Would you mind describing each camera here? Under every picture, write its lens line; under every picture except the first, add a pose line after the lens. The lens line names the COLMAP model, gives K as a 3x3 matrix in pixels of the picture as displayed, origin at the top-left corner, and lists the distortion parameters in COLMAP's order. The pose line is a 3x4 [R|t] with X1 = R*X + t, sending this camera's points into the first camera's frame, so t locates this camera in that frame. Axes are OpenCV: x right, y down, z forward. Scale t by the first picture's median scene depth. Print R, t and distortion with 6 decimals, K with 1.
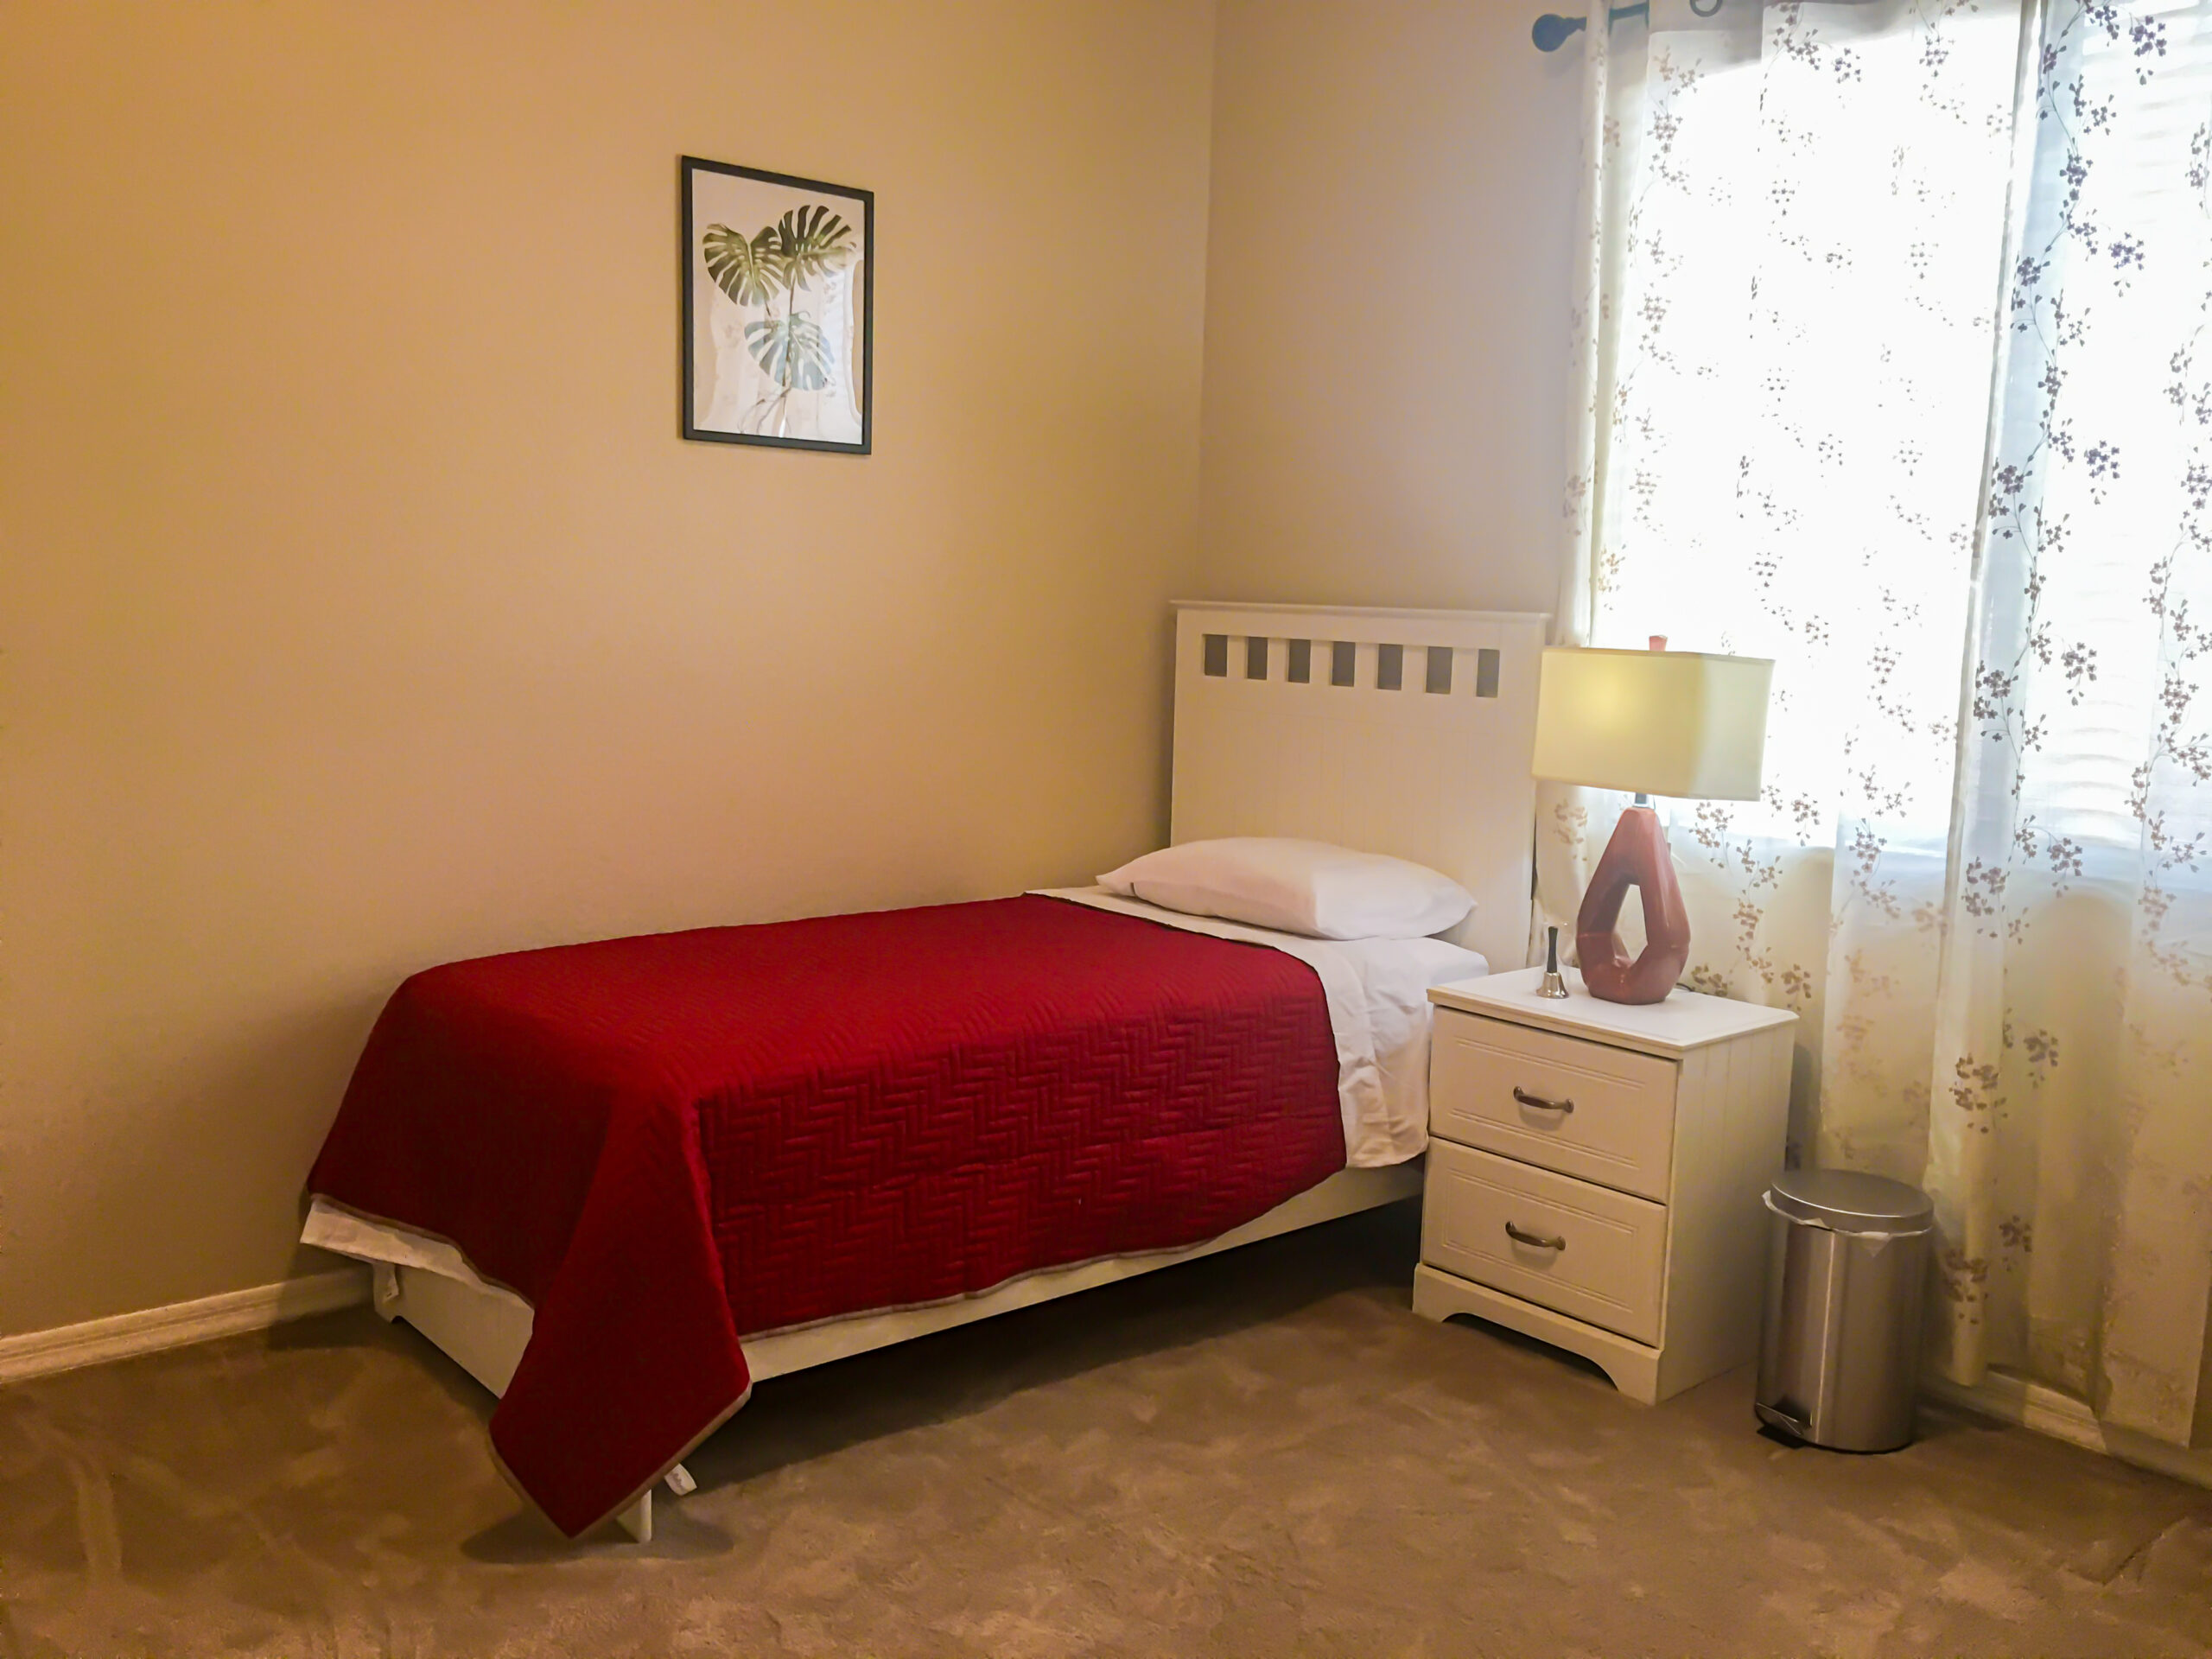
lens RADIAL K [[1890.4, 0, 1106.0], [0, 1890.4, 829.5], [0, 0, 1]] dist [0.065742, -0.109583]
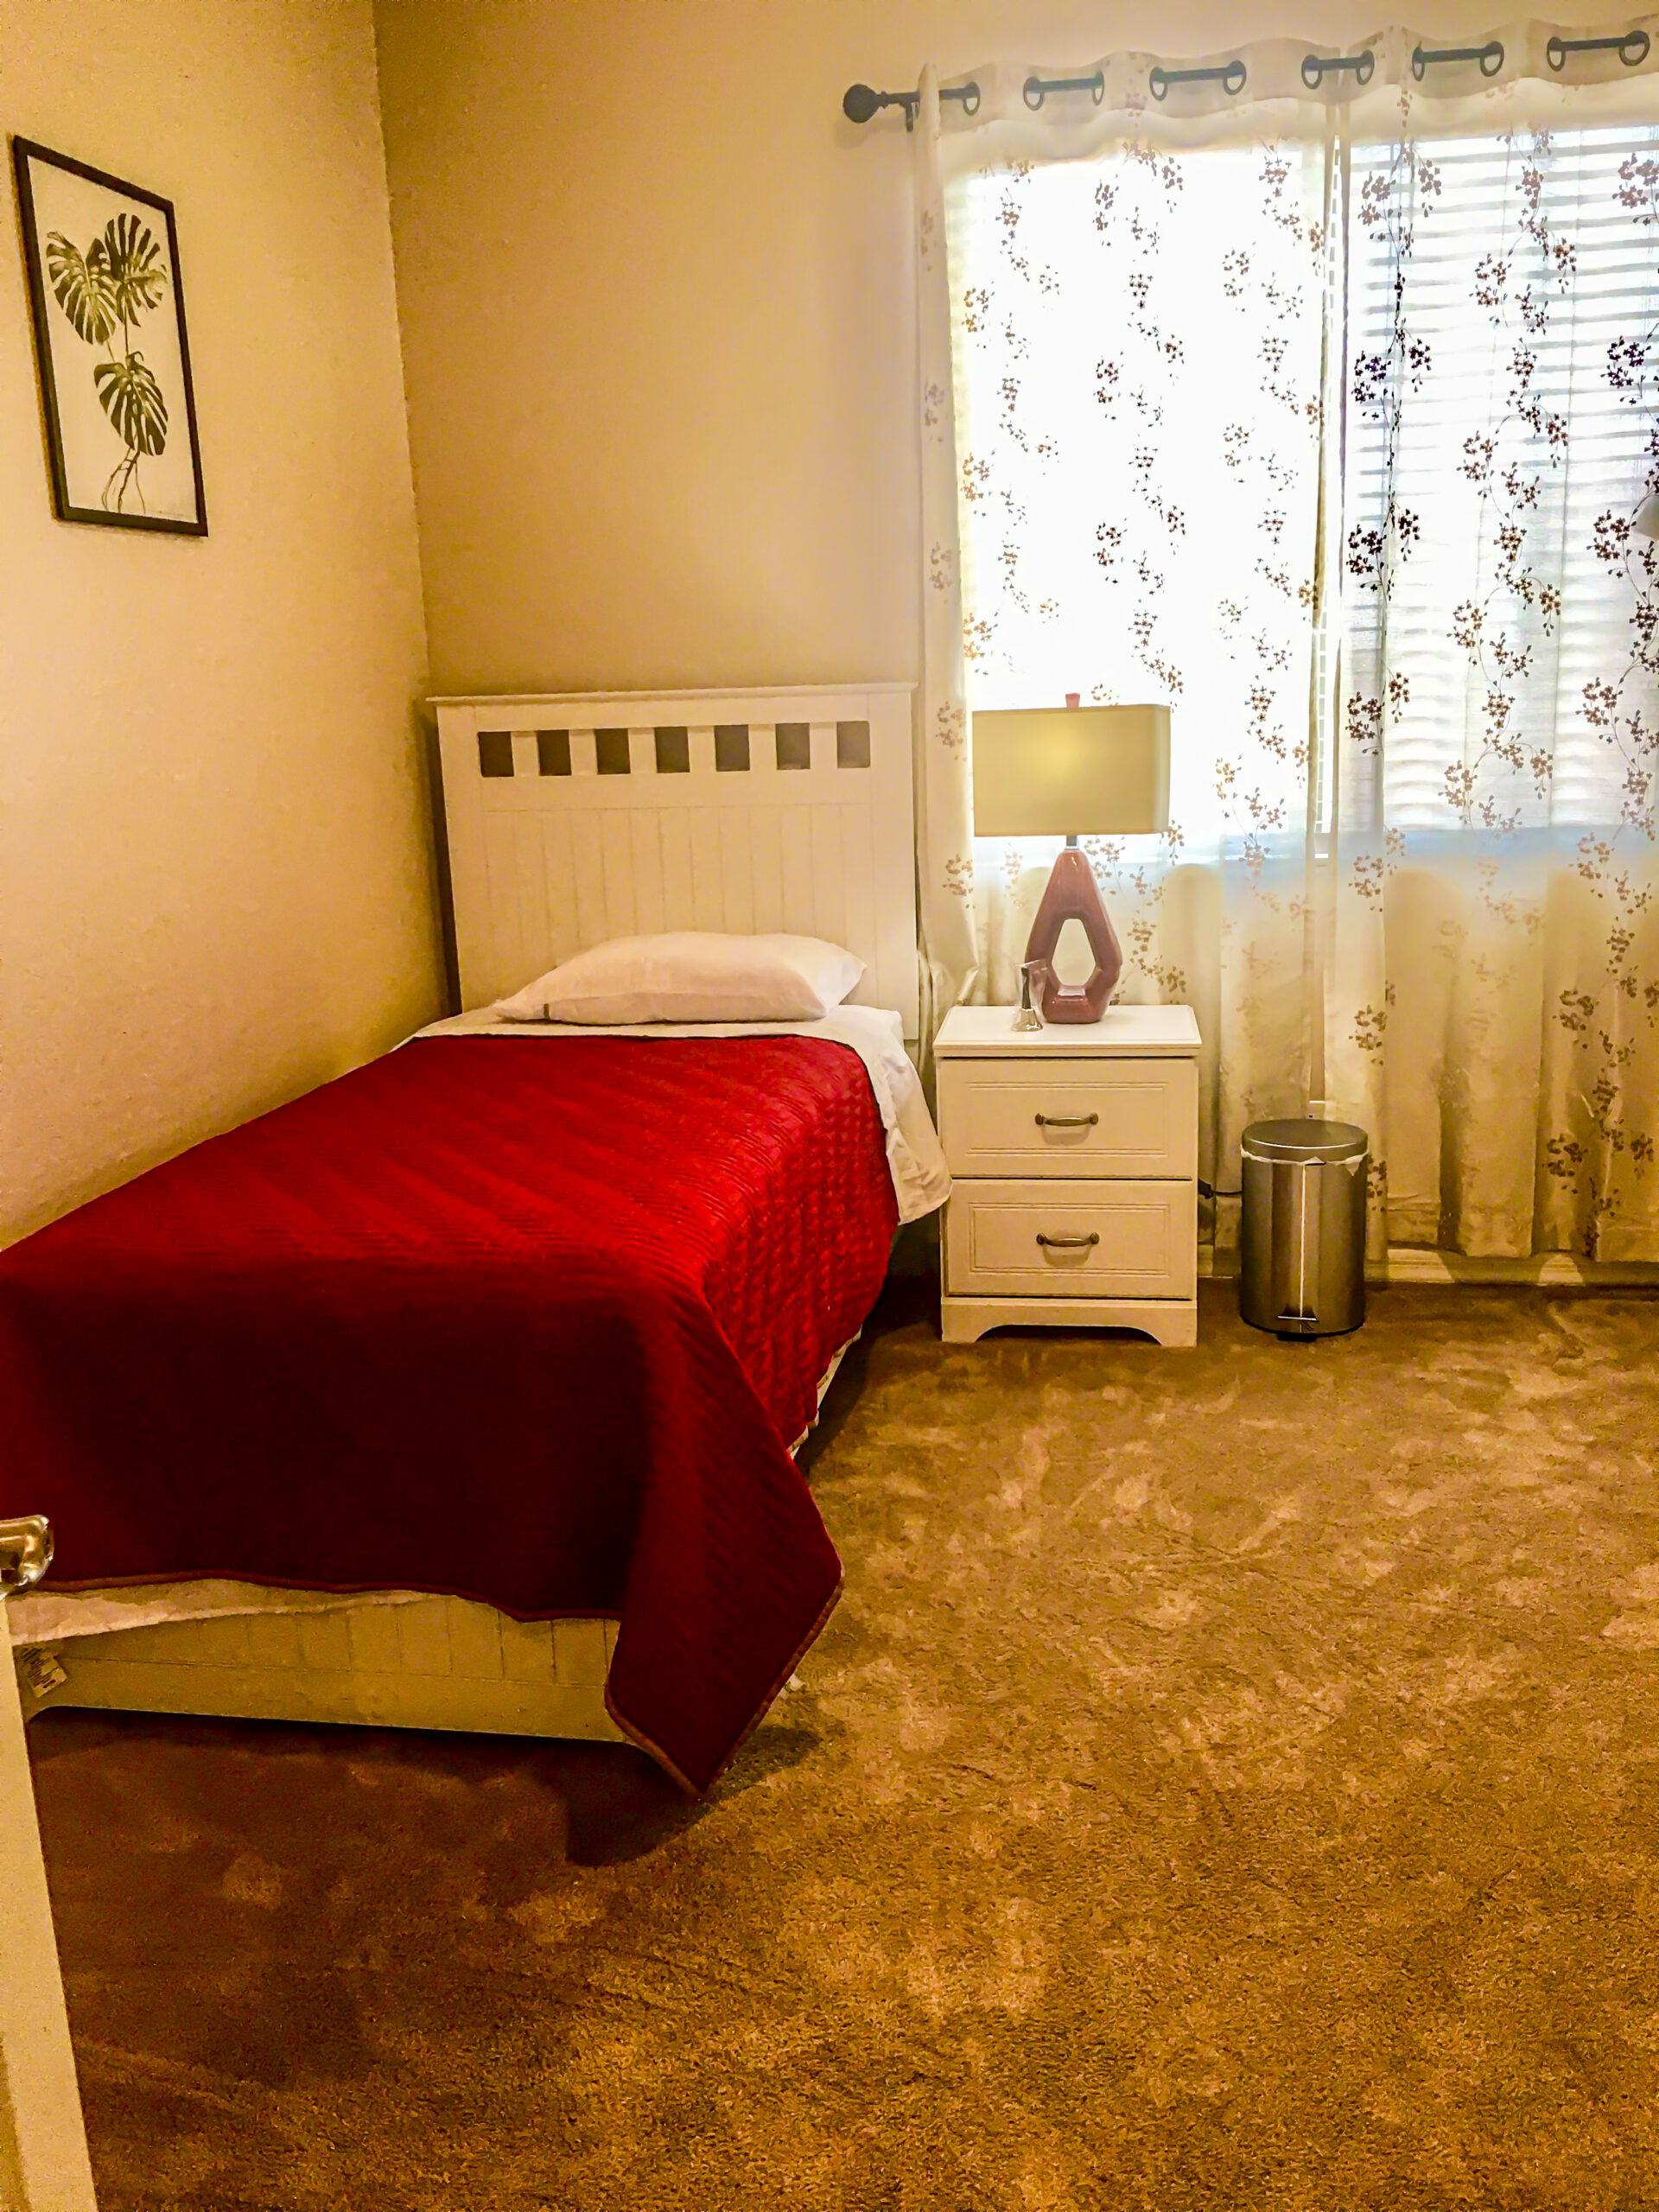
lens RADIAL K [[1890.4, 0, 829.5], [0, 1890.4, 1106.0], [0, 0, 1]] dist [0.065742, -0.109583]
pose [[0.760695, -0.200881, 0.617244, -0.553744], [0.138777, 0.979252, 0.147667, -0.048825], [-0.634102, -0.026671, 0.772790, 0.221013]]
